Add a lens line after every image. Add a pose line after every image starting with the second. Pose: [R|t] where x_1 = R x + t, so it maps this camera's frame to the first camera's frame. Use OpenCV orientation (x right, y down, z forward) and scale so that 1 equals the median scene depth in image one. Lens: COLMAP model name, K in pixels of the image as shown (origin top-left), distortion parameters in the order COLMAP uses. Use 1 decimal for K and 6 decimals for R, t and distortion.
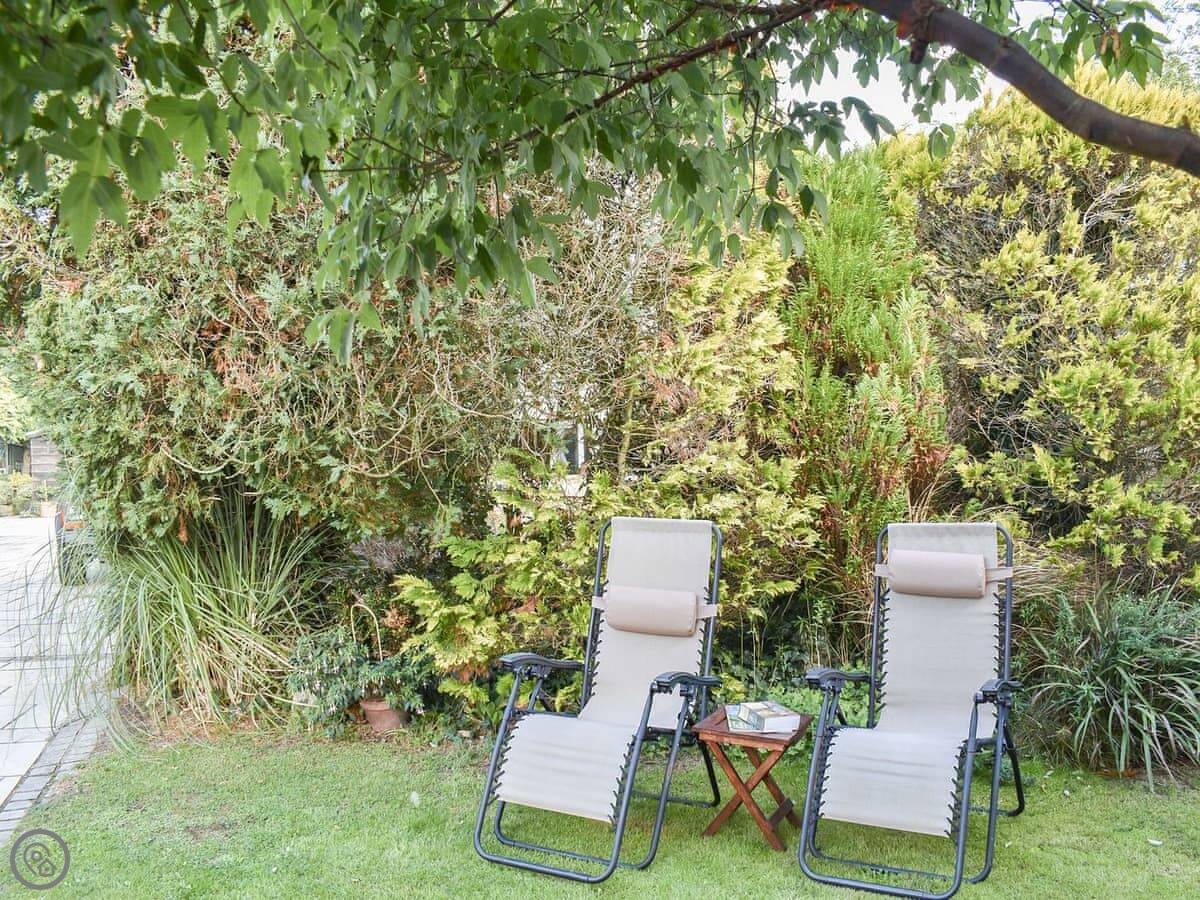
lens RADIAL K [[1093.4, 0, 621.4], [0, 1093.4, 454.5], [0, 0, 1]] dist [-0.101508, 0.005167]
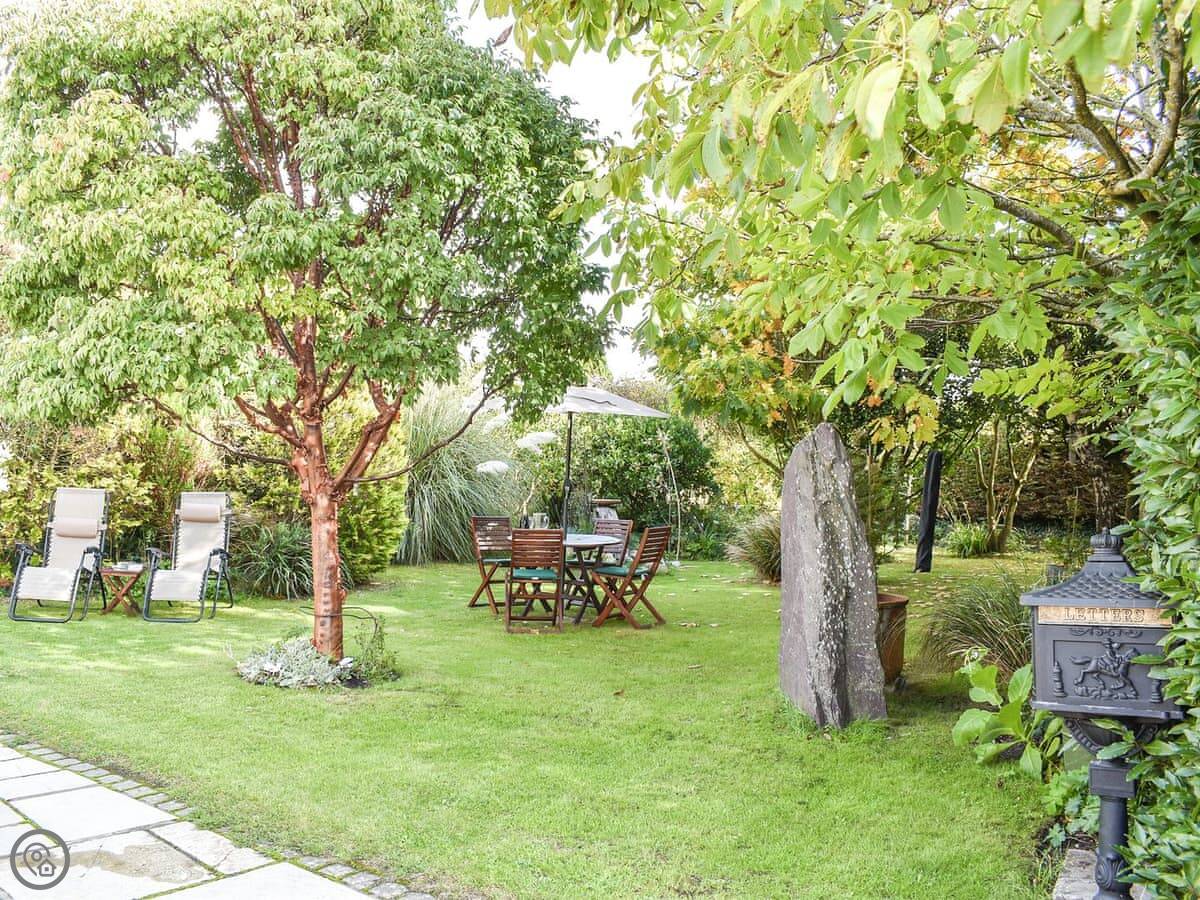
lens RADIAL K [[1093.4, 0, 621.4], [0, 1093.4, 454.5], [0, 0, 1]] dist [-0.101508, 0.005167]
pose [[0.821627, 0.047320, 0.568059, -0.292369], [-0.044301, 0.998835, -0.019127, -0.017170], [-0.568302, -0.009450, 0.822766, -1.408329]]
